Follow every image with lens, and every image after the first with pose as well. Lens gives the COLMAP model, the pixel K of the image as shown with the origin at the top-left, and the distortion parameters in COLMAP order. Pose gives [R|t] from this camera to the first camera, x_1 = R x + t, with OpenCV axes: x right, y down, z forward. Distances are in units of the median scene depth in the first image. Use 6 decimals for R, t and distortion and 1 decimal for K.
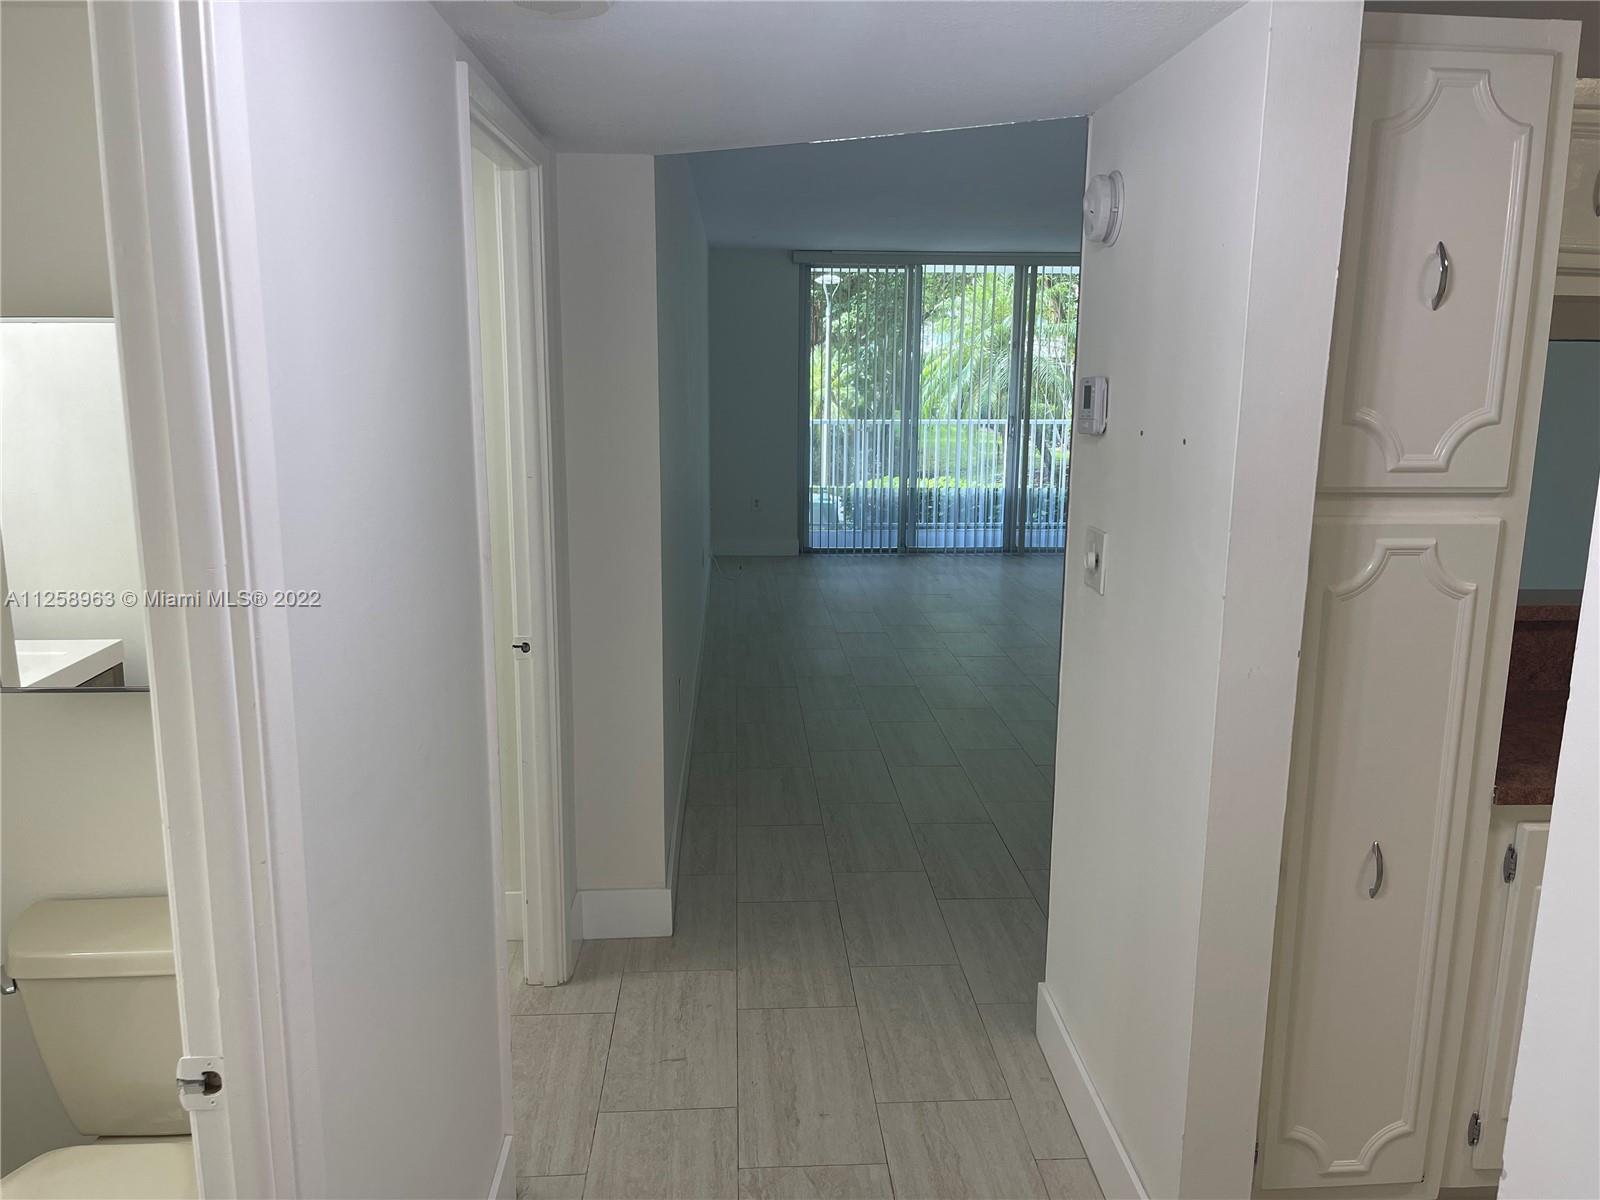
lens RADIAL K [[1199.8, 0, 806.1], [0, 1199.8, 591.8], [0, 0, 1]] dist [0.068035, -0.102790]
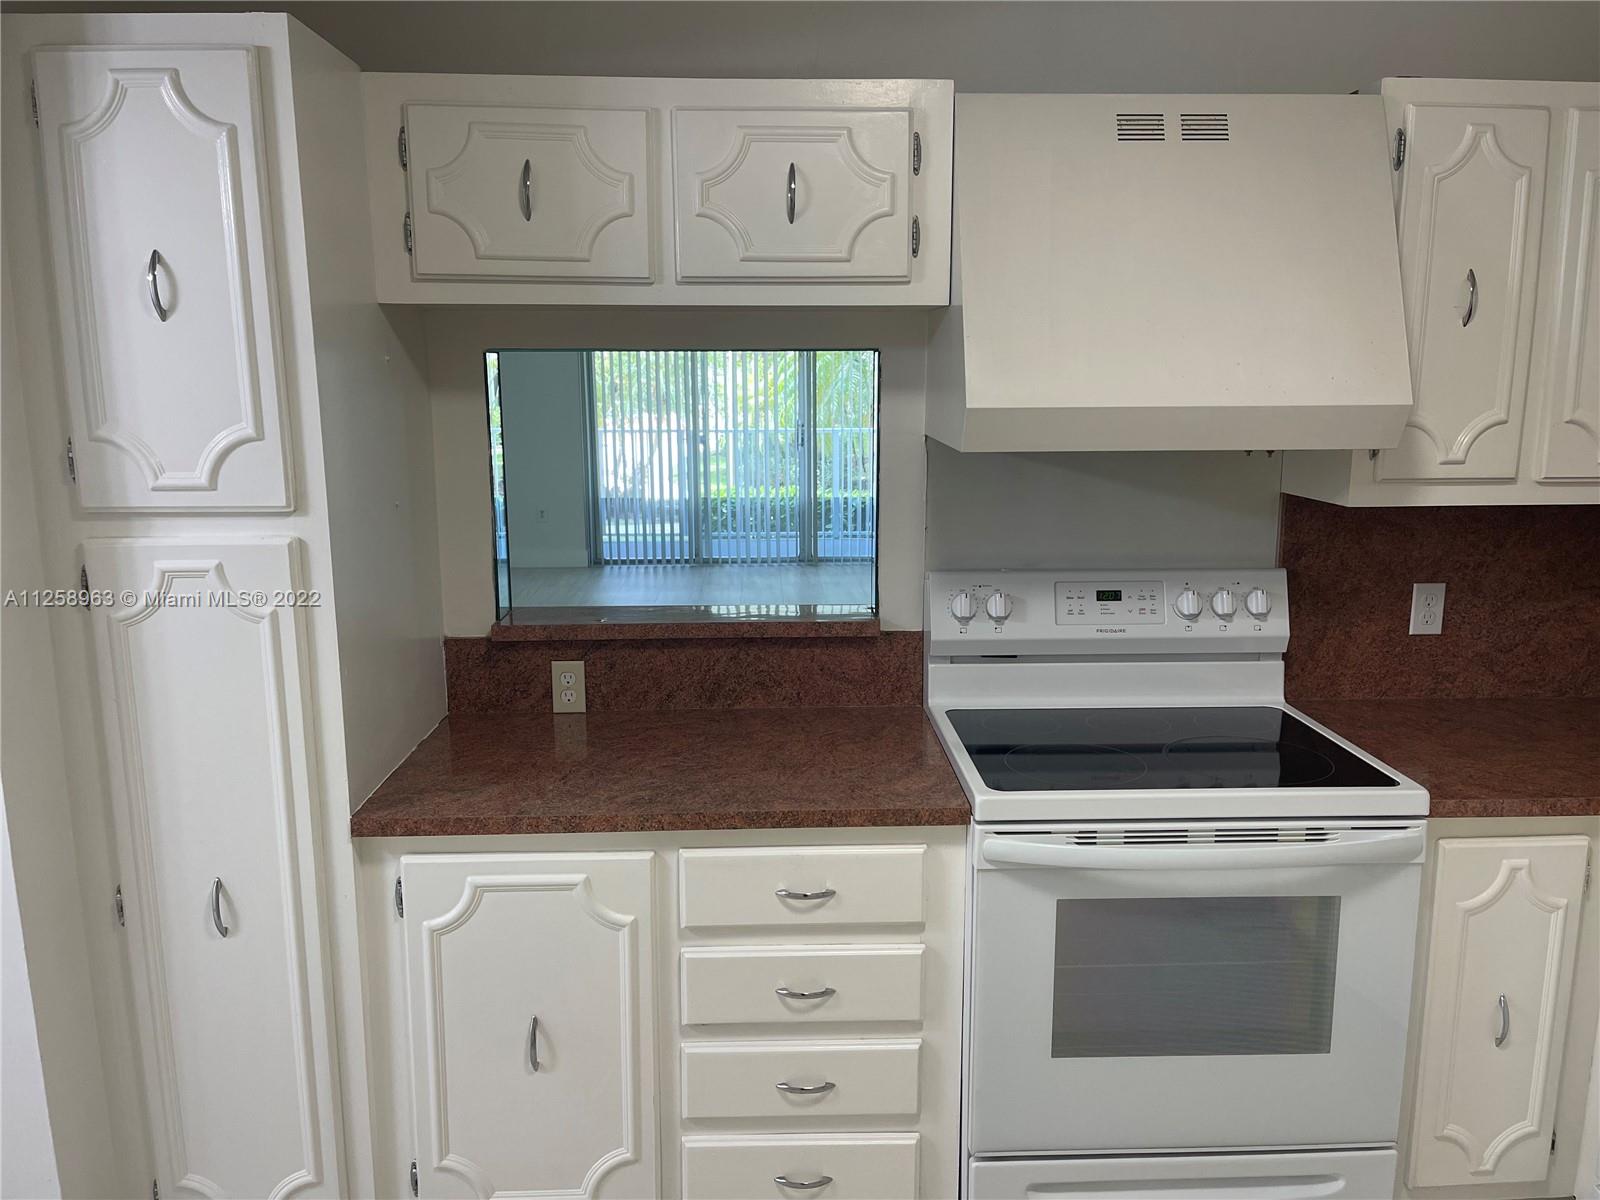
lens RADIAL K [[1199.8, 0, 806.1], [0, 1199.8, 591.8], [0, 0, 1]] dist [0.068035, -0.102790]
pose [[0.999887, -0.009292, -0.011816, 0.366398], [0.009215, 0.999936, -0.006532, -0.003262], [0.011876, 0.006422, 0.999909, 0.019799]]
